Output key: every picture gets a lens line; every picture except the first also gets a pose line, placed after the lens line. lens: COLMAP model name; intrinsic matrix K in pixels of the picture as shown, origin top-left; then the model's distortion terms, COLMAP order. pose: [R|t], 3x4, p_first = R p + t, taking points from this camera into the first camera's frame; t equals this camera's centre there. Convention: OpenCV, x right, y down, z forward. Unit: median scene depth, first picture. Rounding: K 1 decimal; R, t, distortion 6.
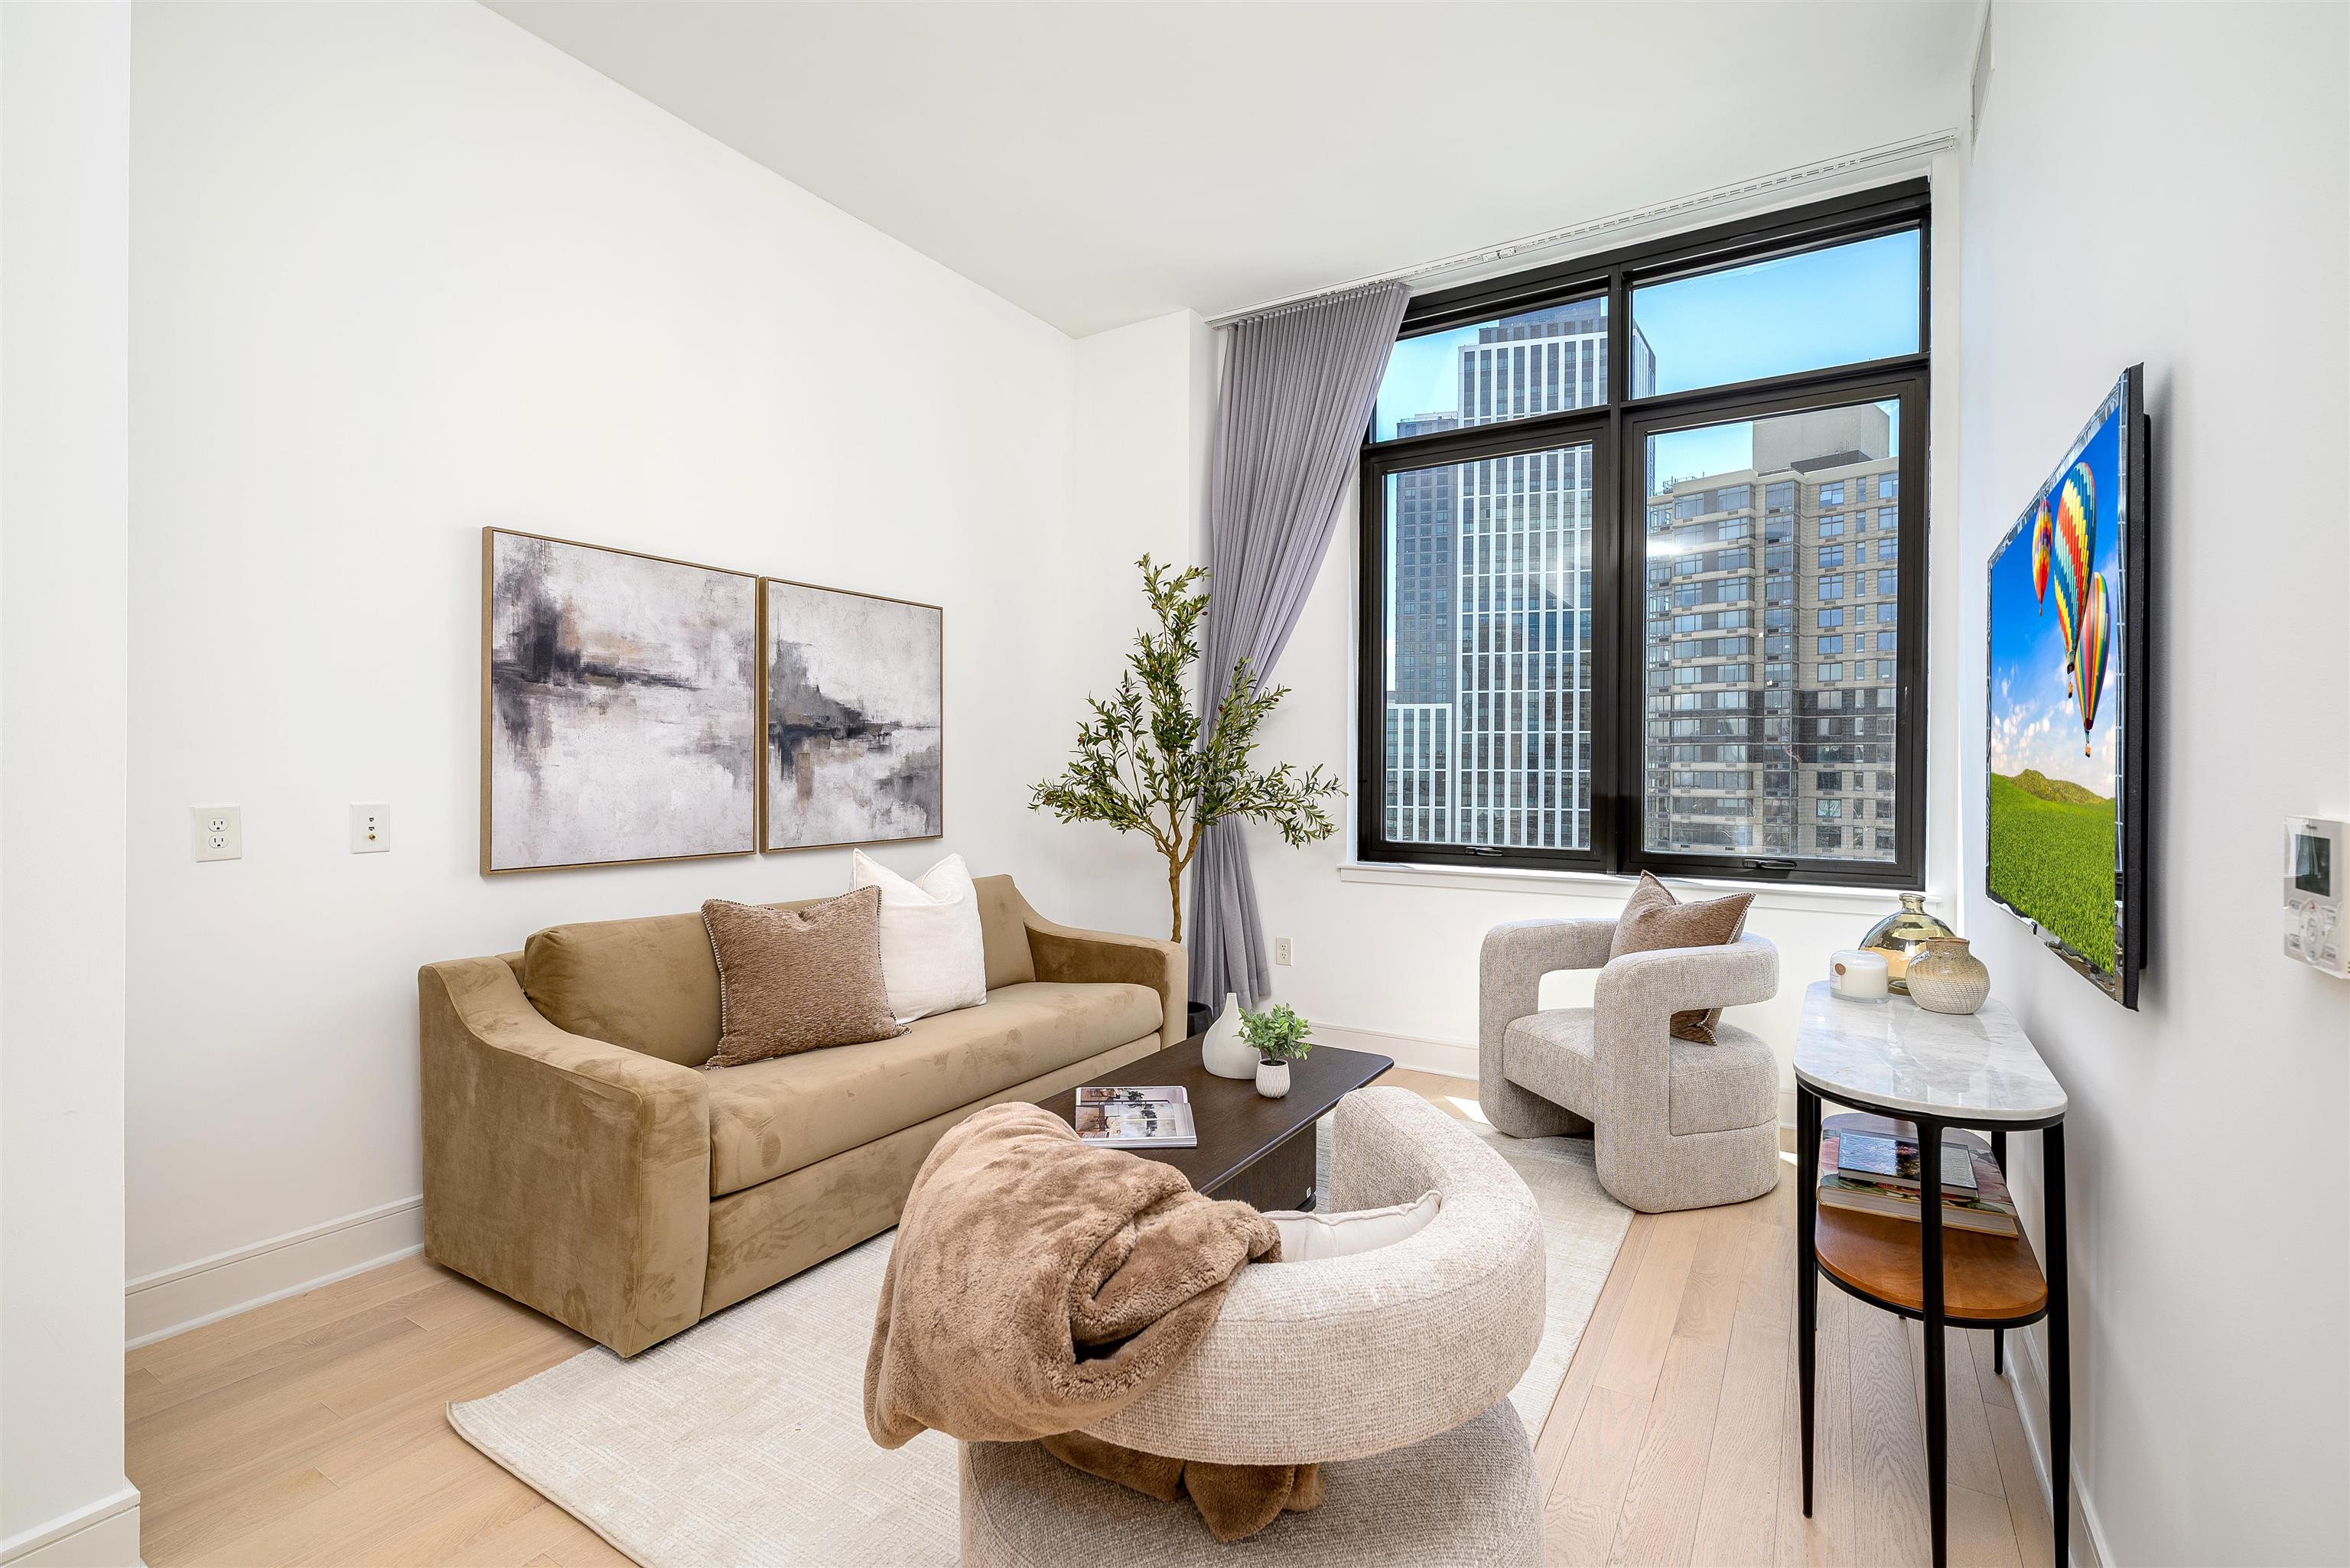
lens RADIAL K [[1053.7, 0, 1188.6], [0, 1053.7, 770.5], [0, 0, 1]] dist [-0.000512, -0.000386]
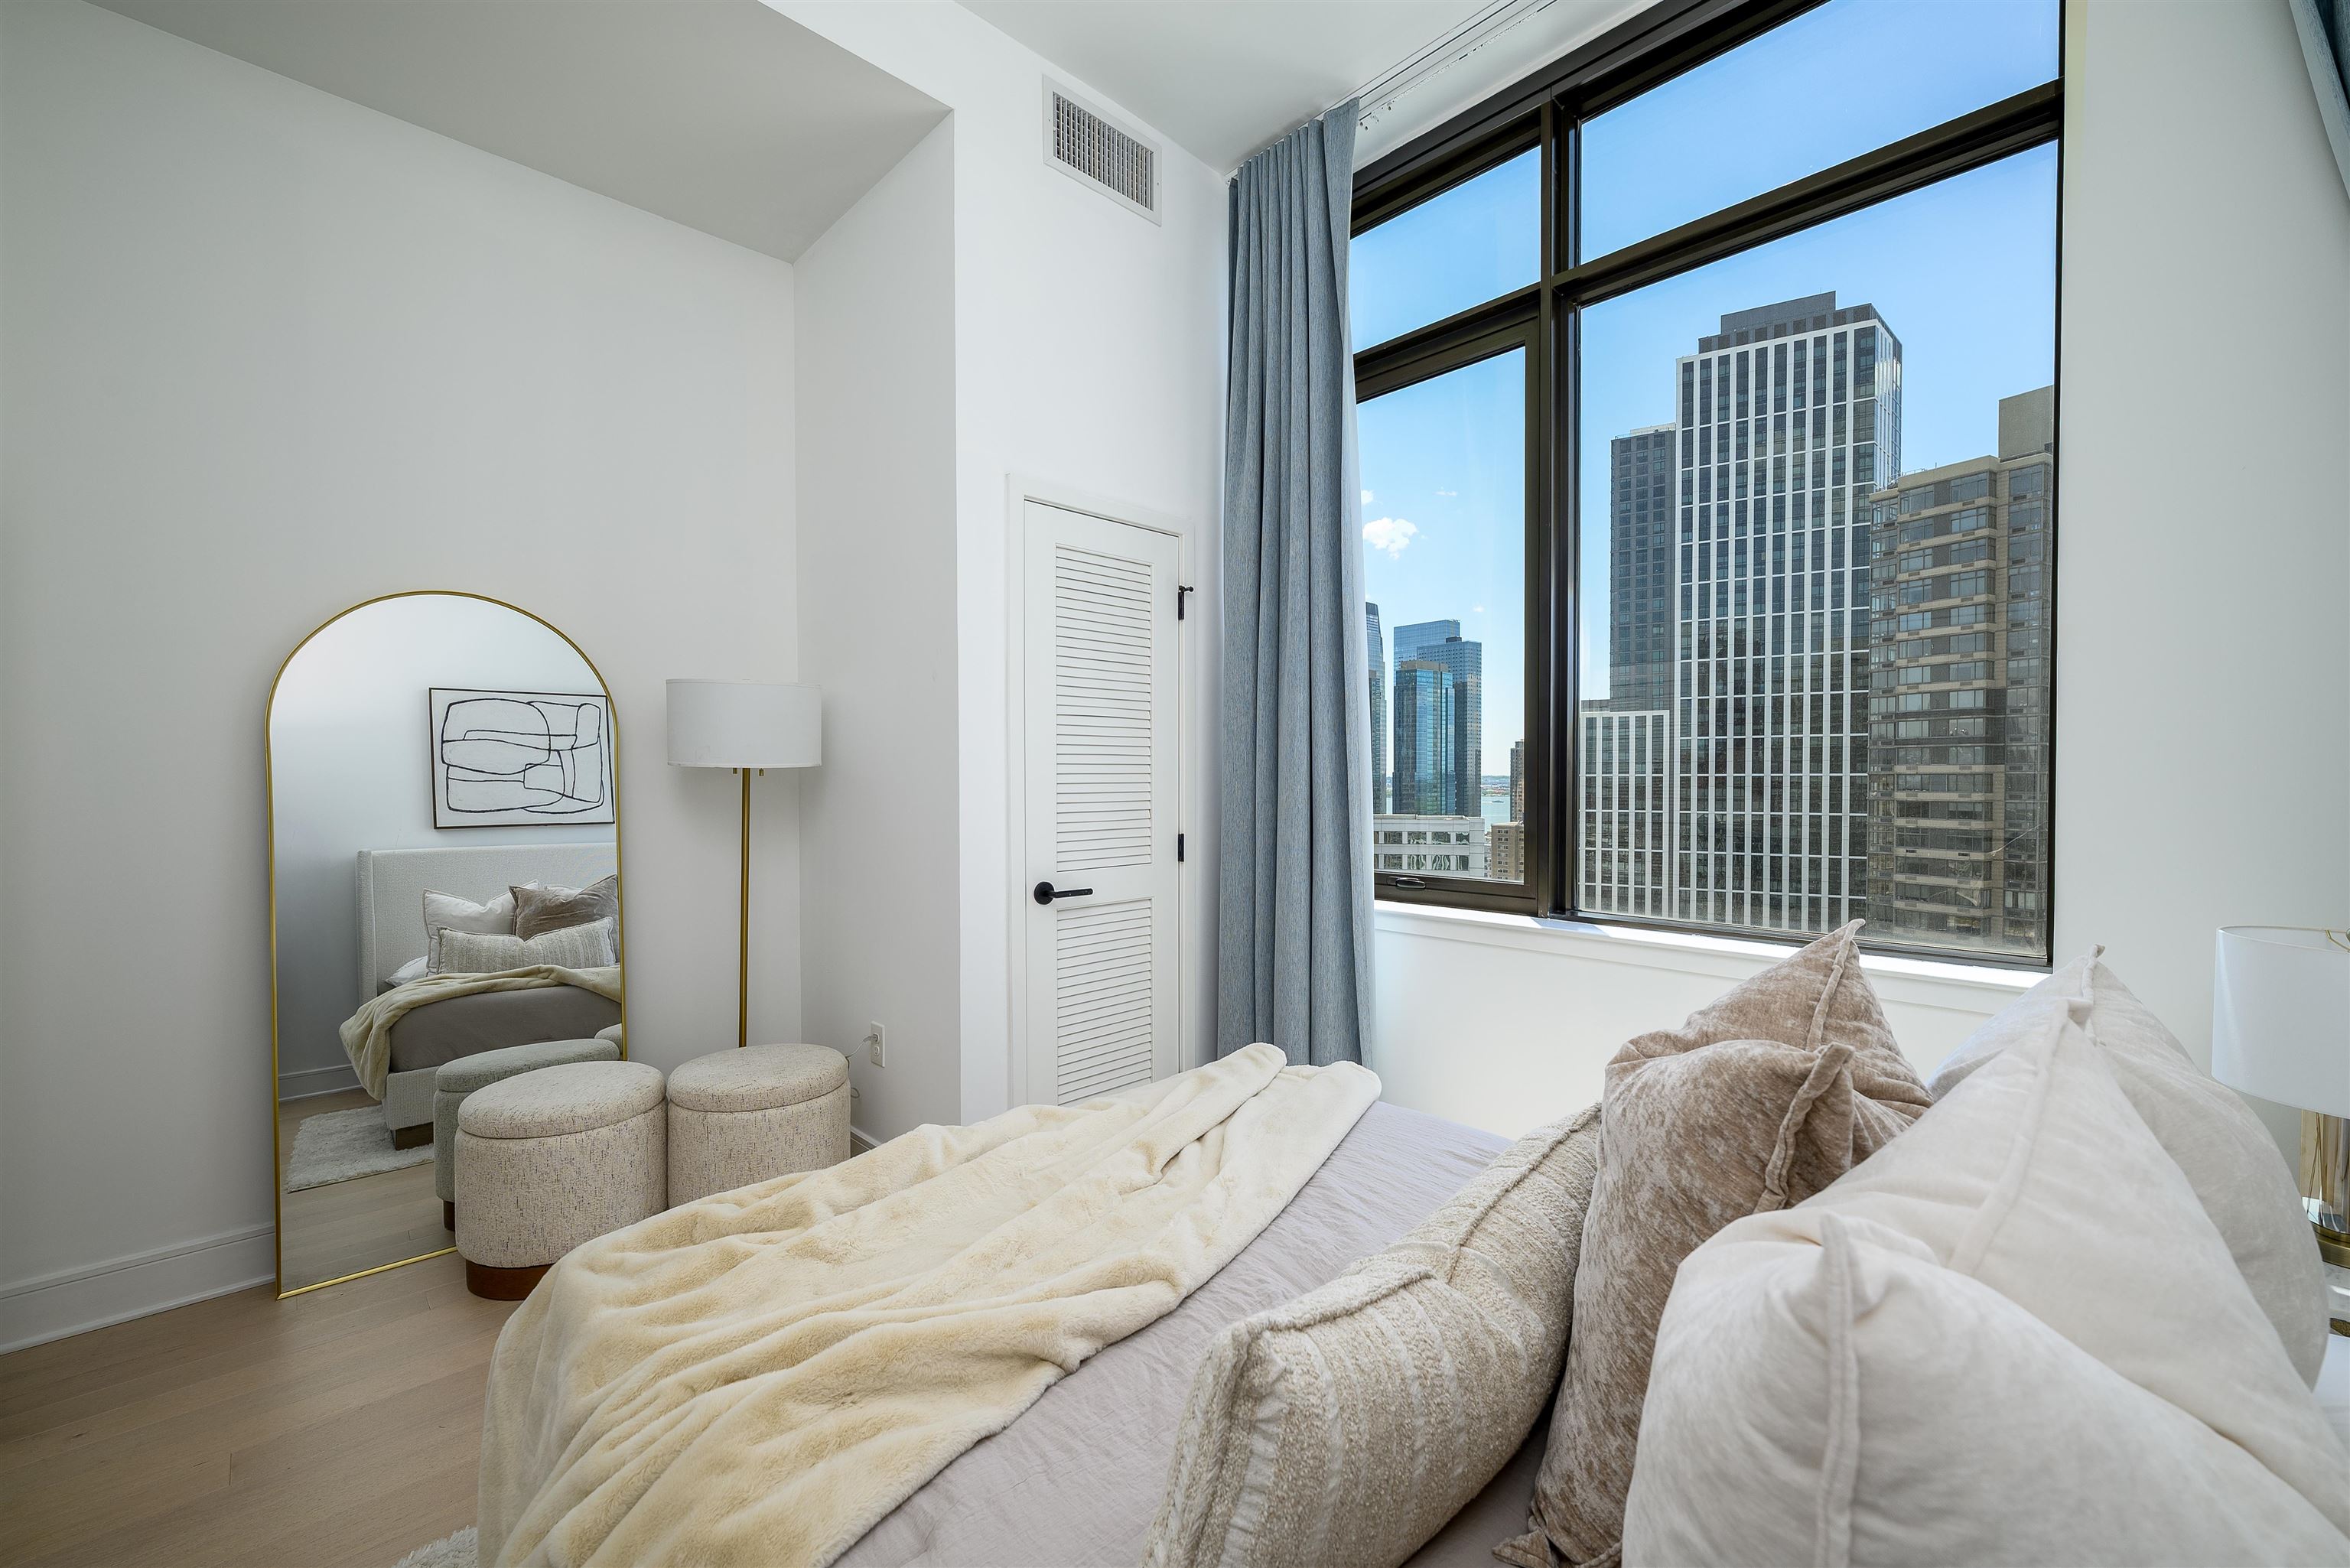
lens RADIAL K [[945.4, 0, 1175.6], [0, 945.4, 784.4], [0, 0, 1]] dist [-0.001629, 0.001400]
pose [[0.965357, -0.006993, -0.260839, 1.015229], [0.008536, 0.999952, 0.004786, 0.006295], [0.260793, -0.006846, 0.965370, -0.415595]]
